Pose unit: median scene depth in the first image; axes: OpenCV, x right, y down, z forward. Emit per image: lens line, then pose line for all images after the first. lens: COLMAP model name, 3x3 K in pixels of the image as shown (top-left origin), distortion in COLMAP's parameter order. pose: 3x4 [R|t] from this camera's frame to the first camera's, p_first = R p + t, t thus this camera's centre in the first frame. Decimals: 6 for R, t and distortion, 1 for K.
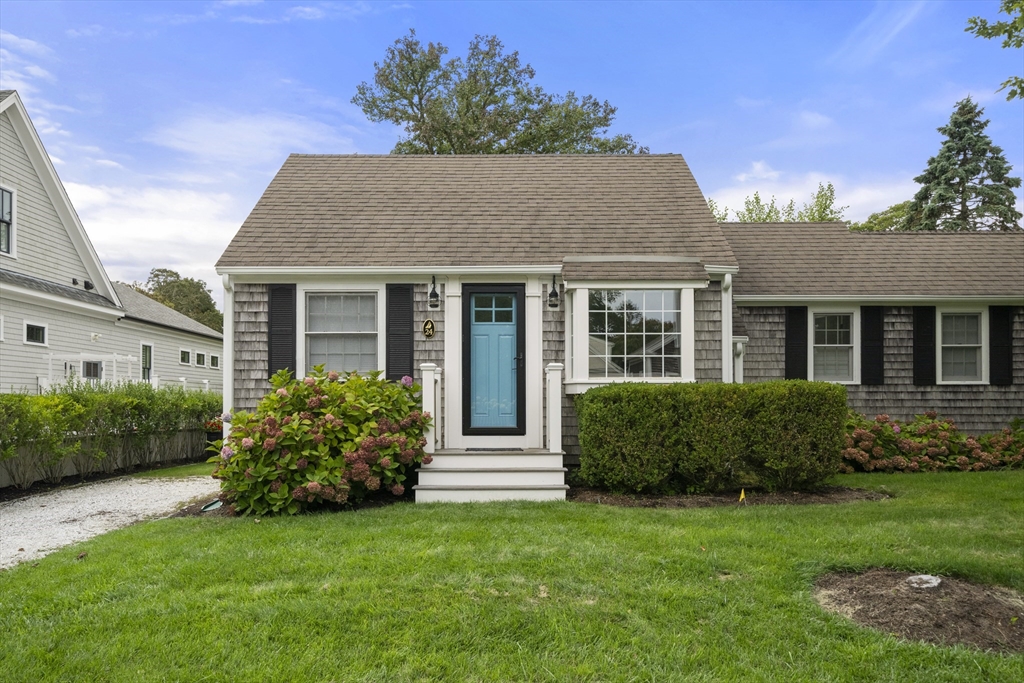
lens RADIAL K [[702.7, 0, 511.1], [0, 702.7, 402.1], [0, 0, 1]] dist [-0.000026, -0.001143]
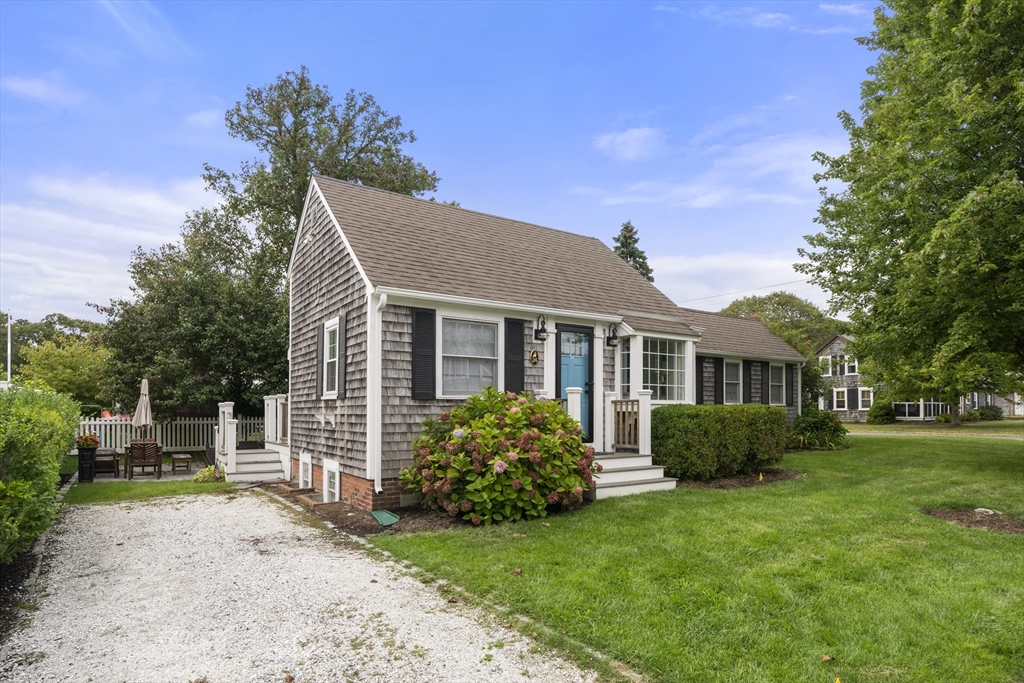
lens RADIAL K [[560.6, 0, 510.2], [0, 560.6, 410.9], [0, 0, 1]] dist [0.003097, 0.000342]
pose [[0.834816, 0.003793, 0.550516, -0.688005], [-0.006341, 0.999976, 0.002727, -0.014051], [-0.550493, -0.005767, 0.834820, 0.207622]]
